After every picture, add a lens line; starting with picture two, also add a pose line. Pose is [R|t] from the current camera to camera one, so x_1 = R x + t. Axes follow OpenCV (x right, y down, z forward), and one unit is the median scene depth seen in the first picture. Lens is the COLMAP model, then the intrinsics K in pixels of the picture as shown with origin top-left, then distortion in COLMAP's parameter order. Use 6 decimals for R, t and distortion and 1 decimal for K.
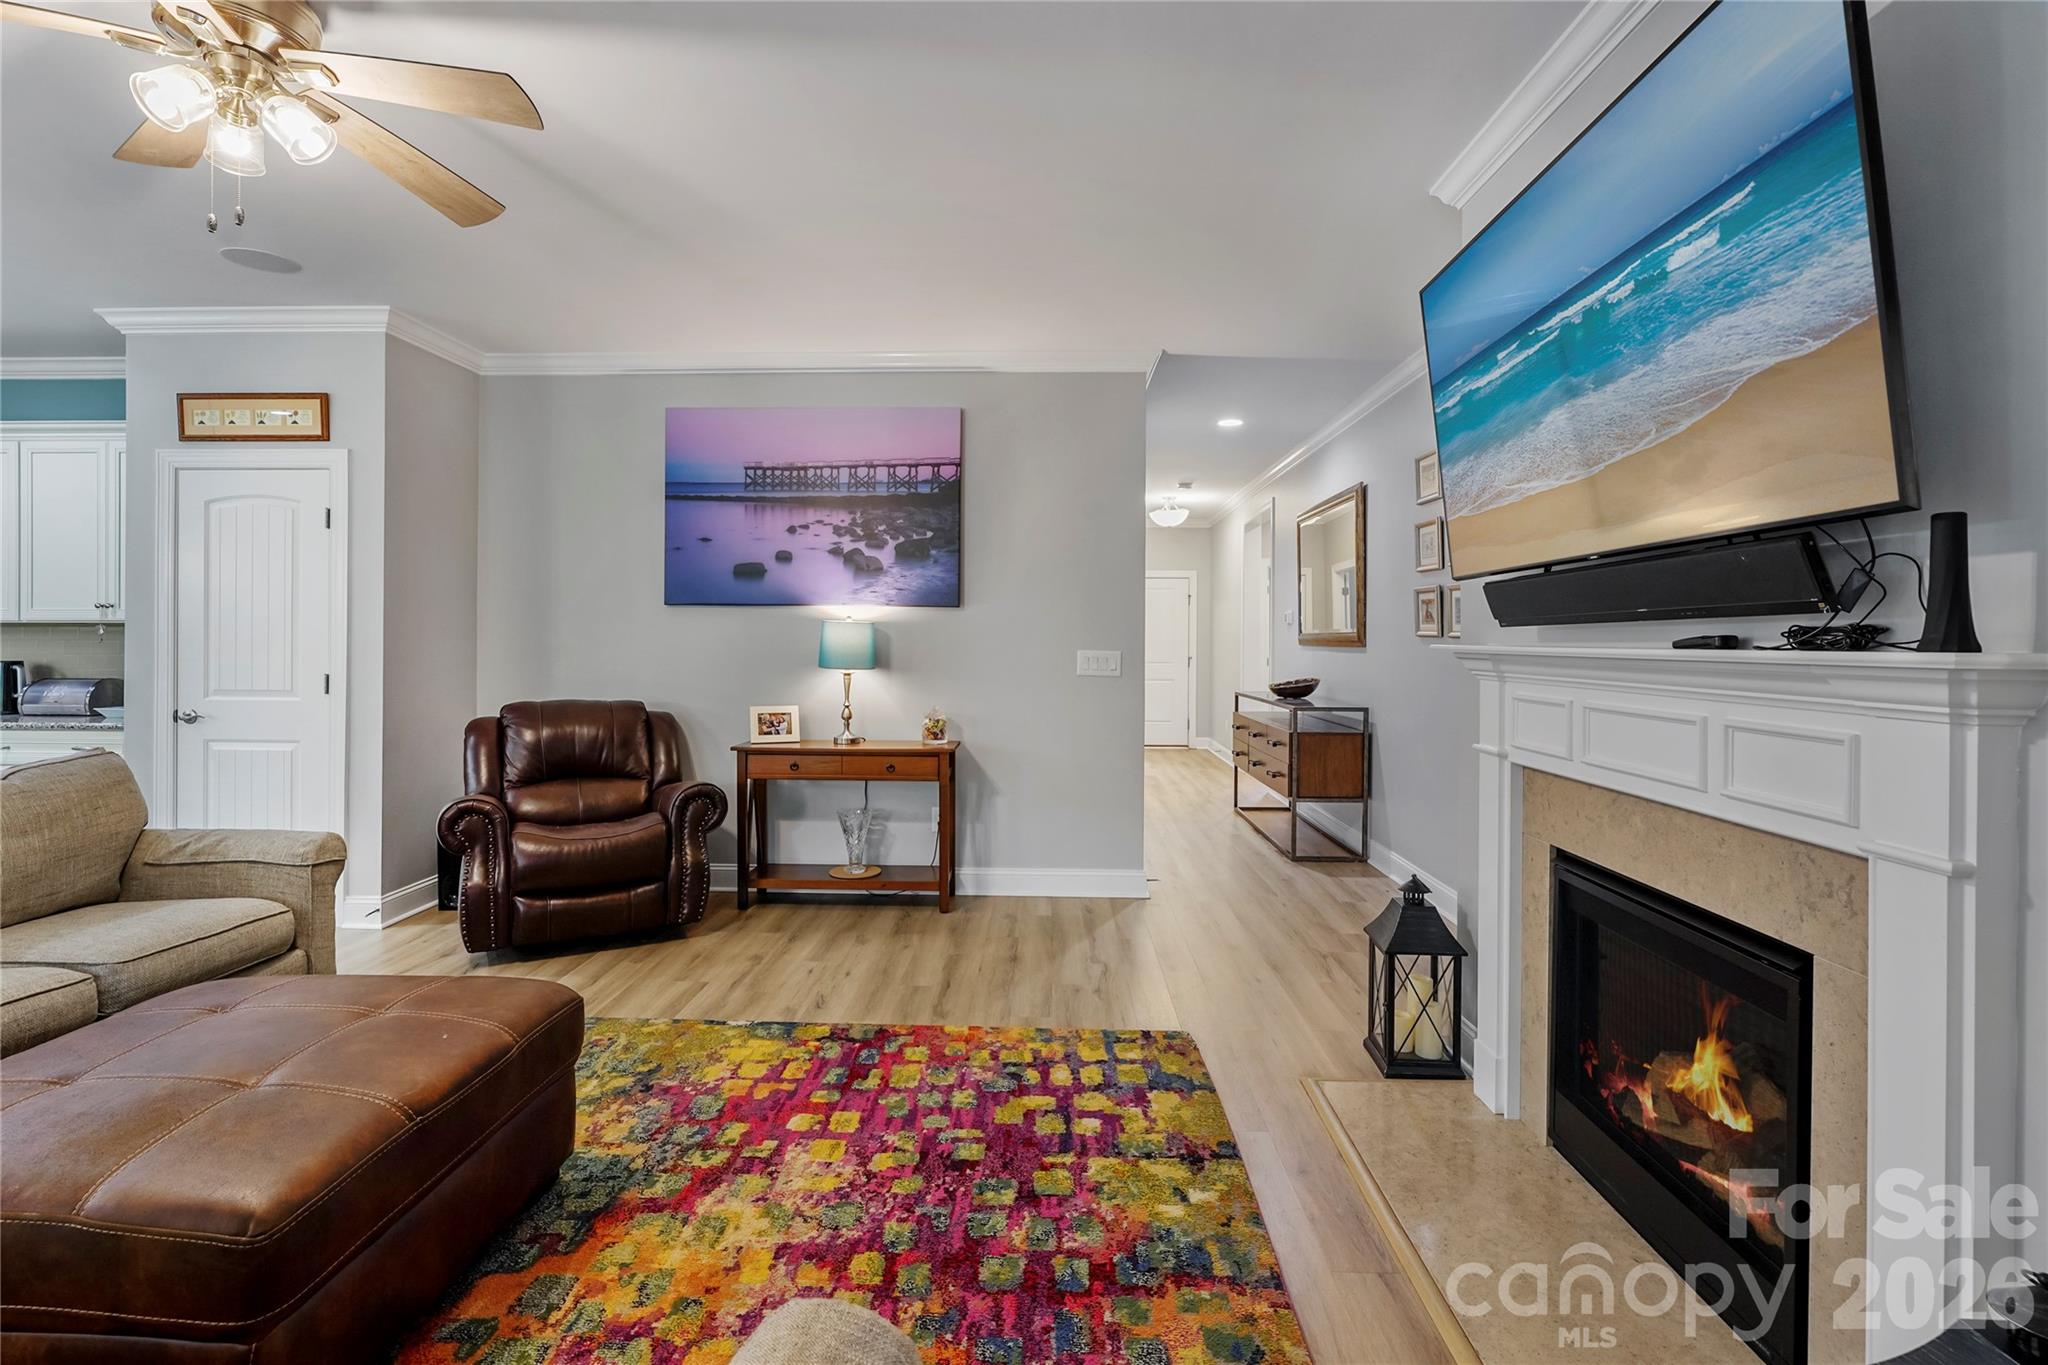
lens RADIAL K [[951.0, 0, 1025.9], [0, 951.0, 641.3], [0, 0, 1]] dist [-0.027402, 0.014260]
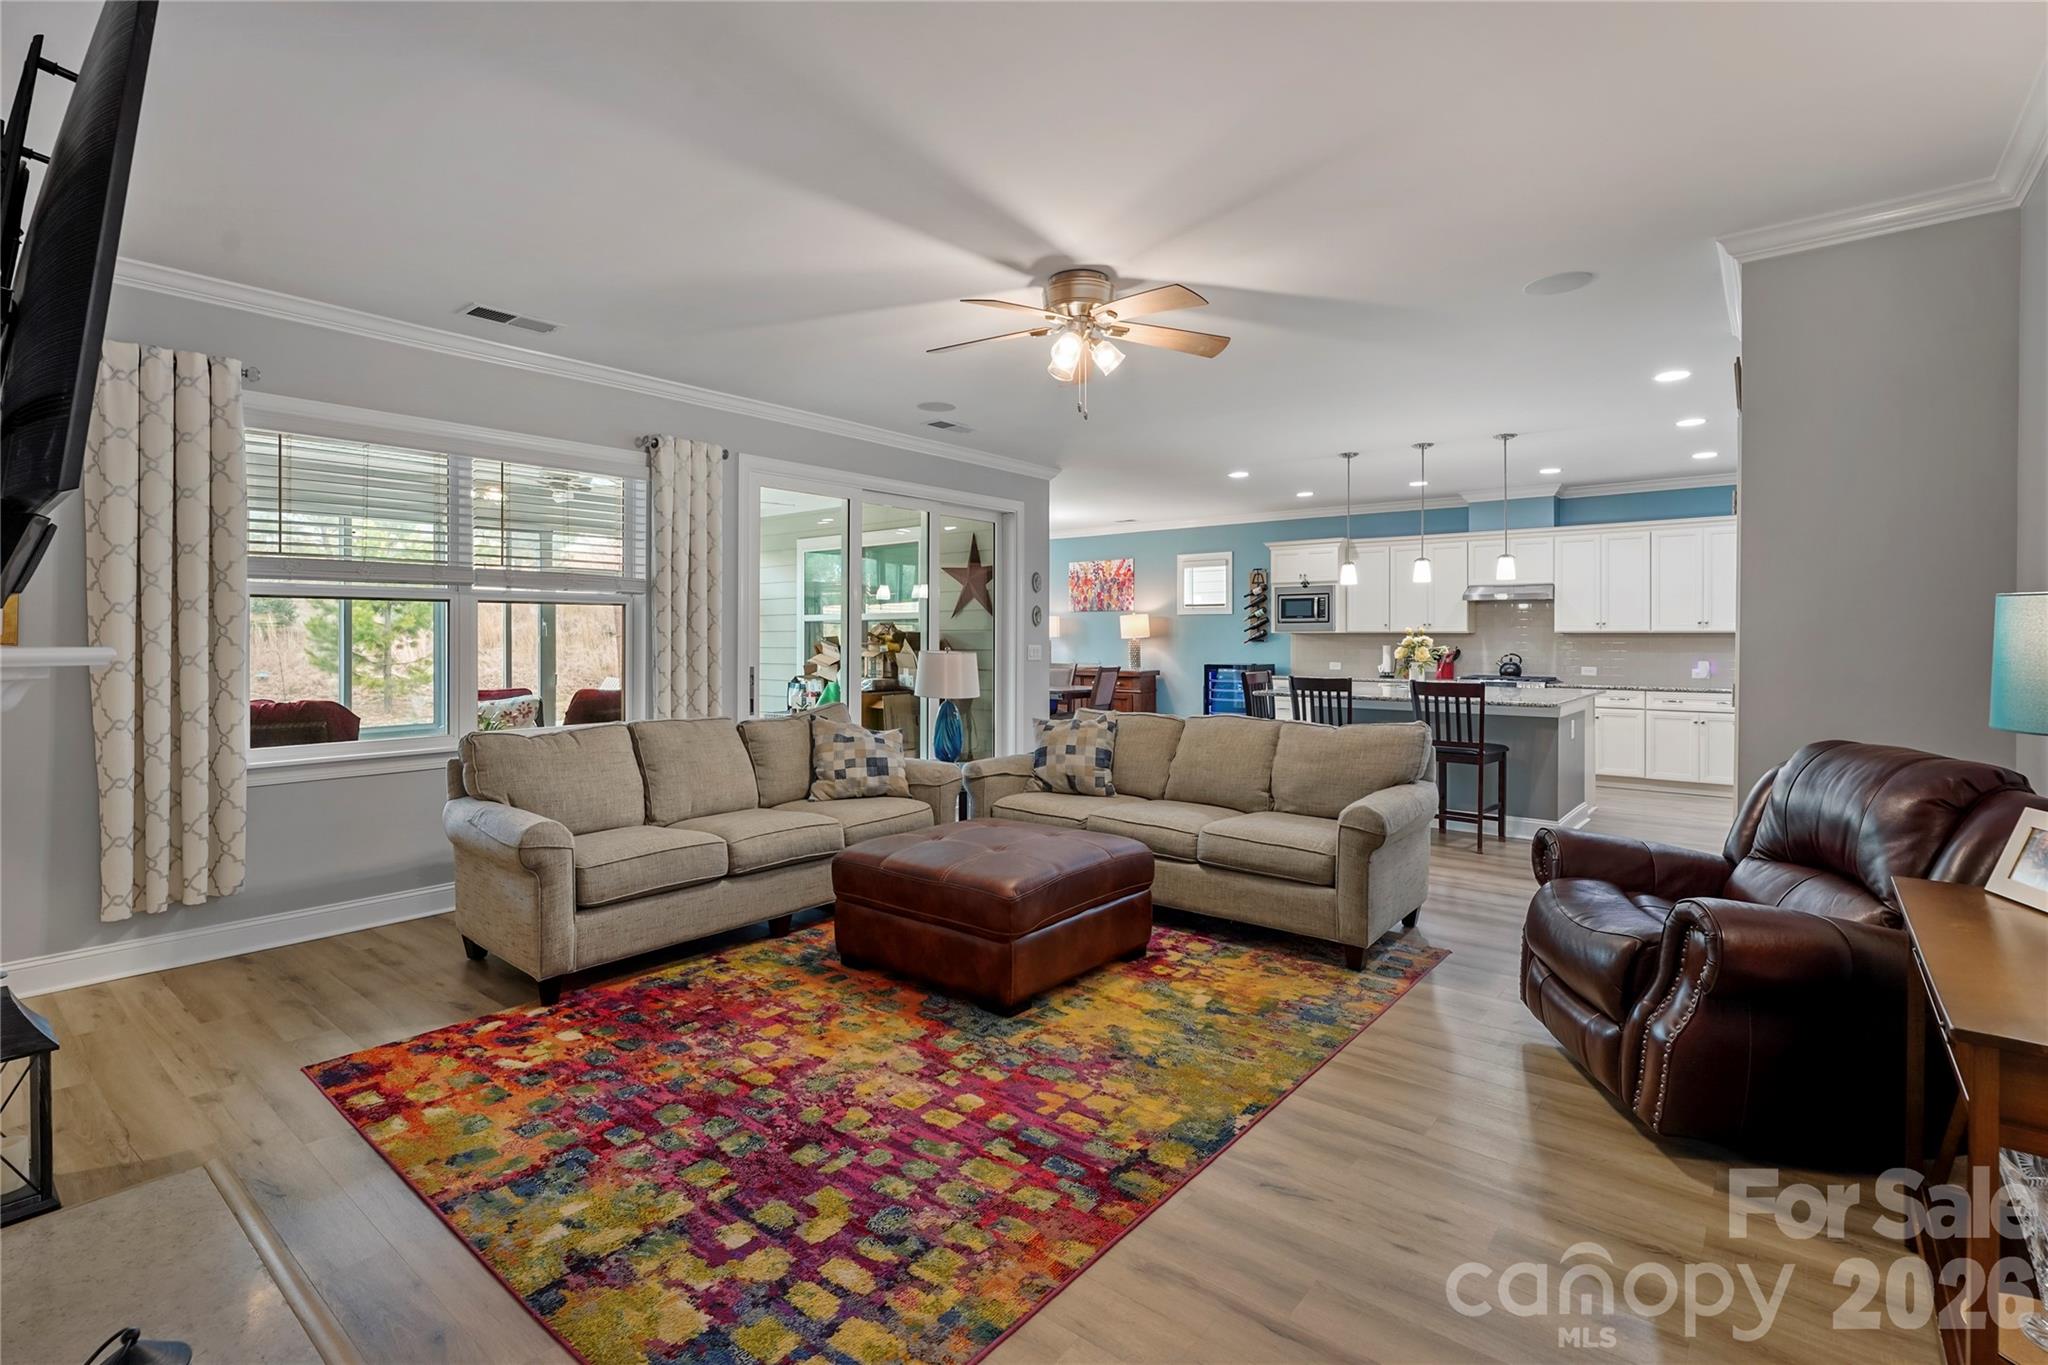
lens RADIAL K [[951.0, 0, 1025.9], [0, 951.0, 641.3], [0, 0, 1]] dist [-0.027402, 0.014260]
pose [[-0.609101, -0.001490, -0.793092, 0.499816], [-0.006112, 0.999977, 0.002815, -0.002902], [0.793069, 0.006563, -0.609096, 1.514361]]
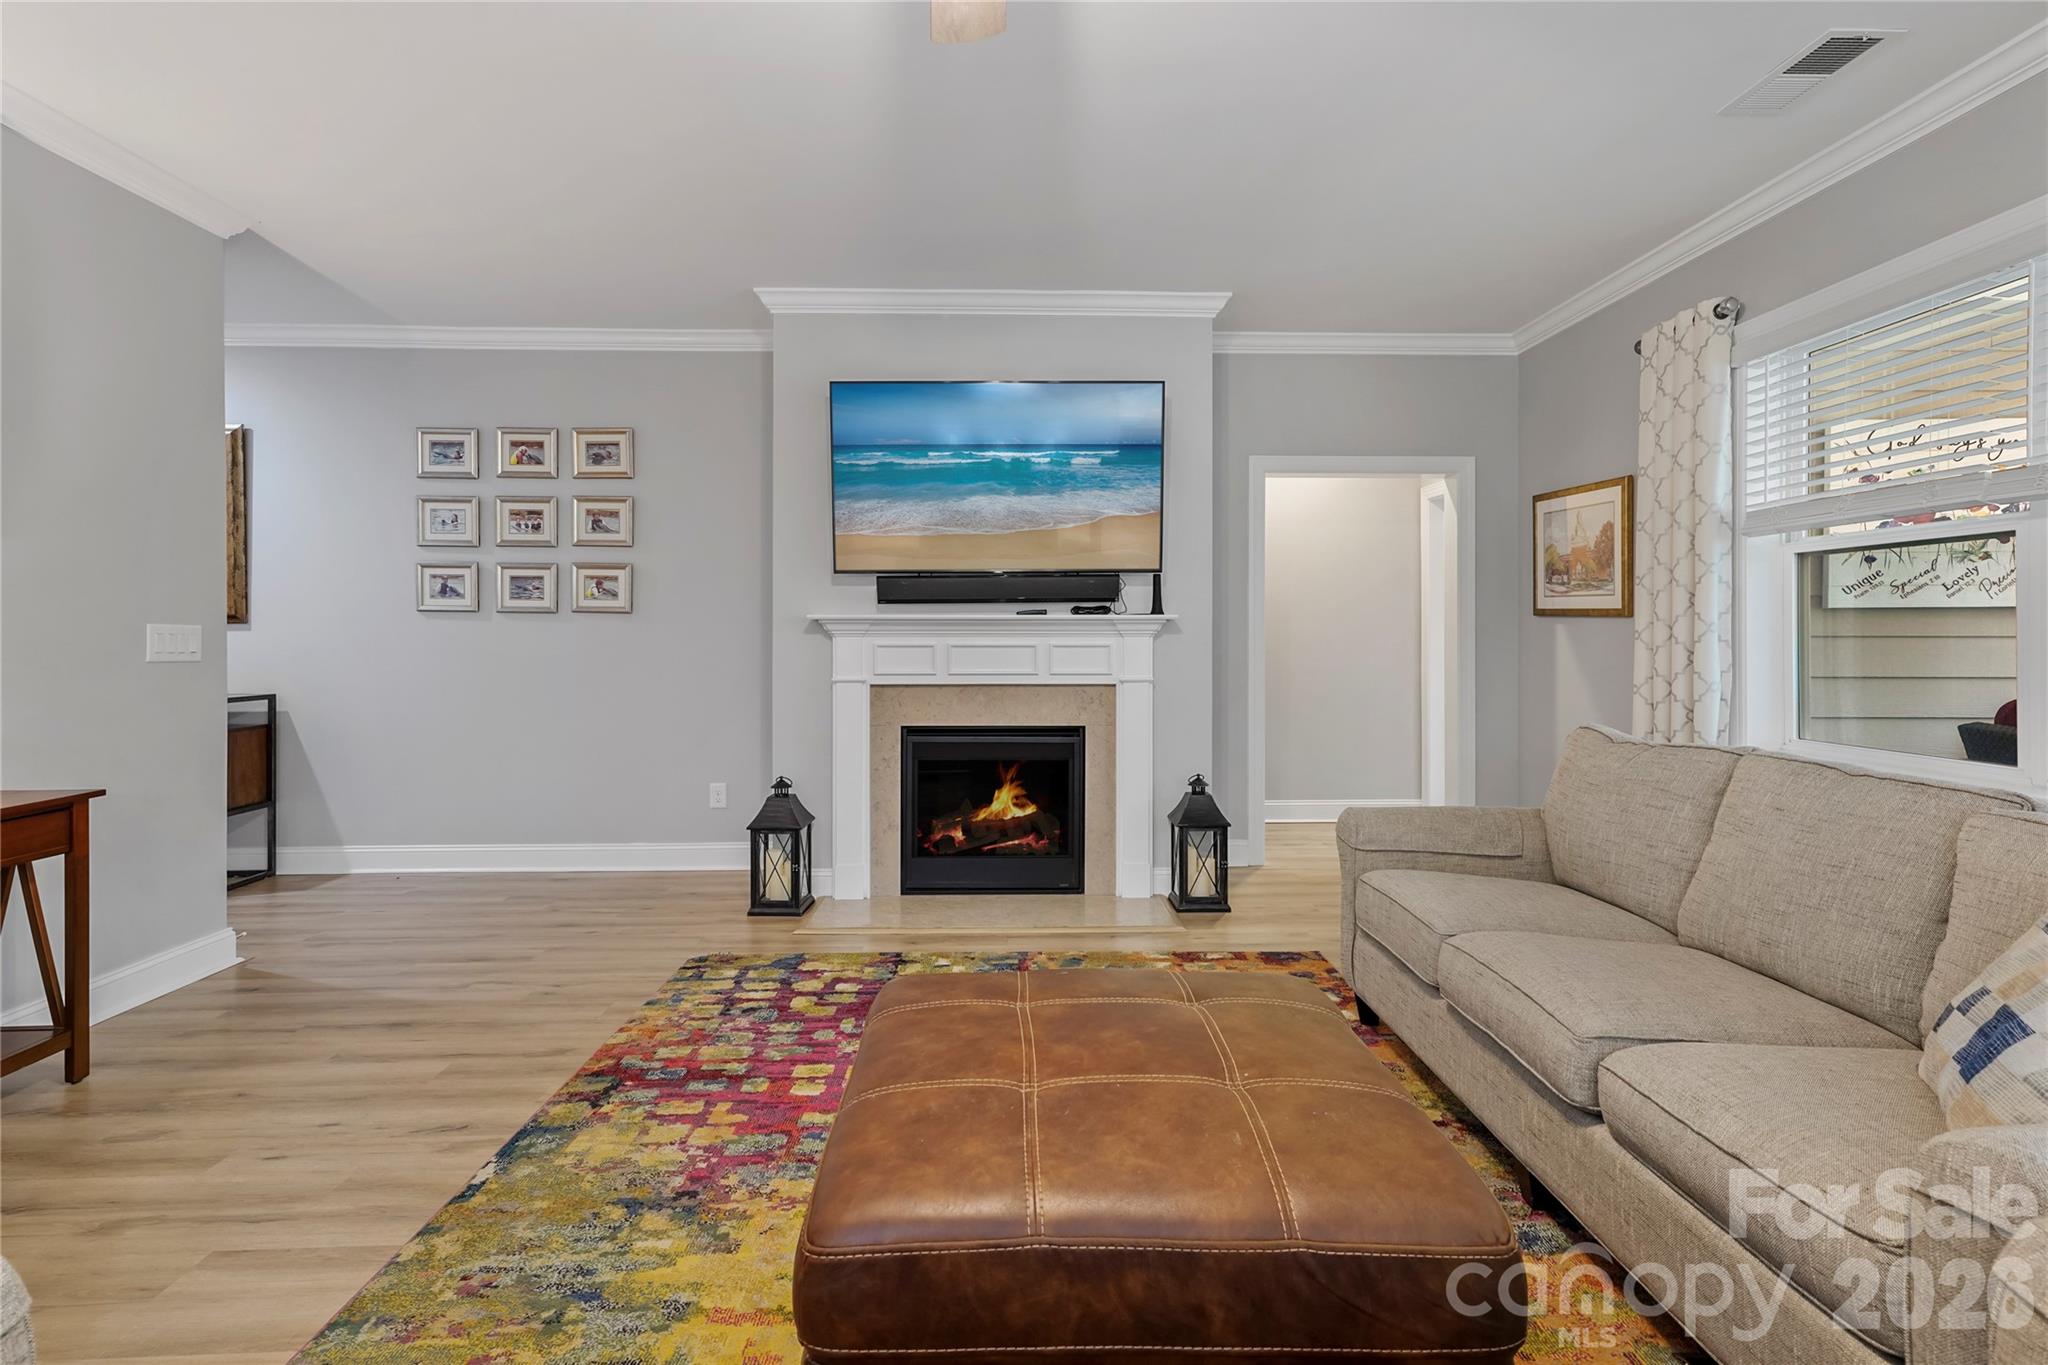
lens RADIAL K [[1002.8, 0, 1025.4], [0, 1002.8, 638.5], [0, 0, 1]] dist [0.005168, 0.000749]
pose [[-0.054674, -0.009285, 0.998461, -1.160966], [0.005006, 0.999942, 0.009573, 0.027503], [-0.998492, 0.005522, -0.054624, 0.745049]]
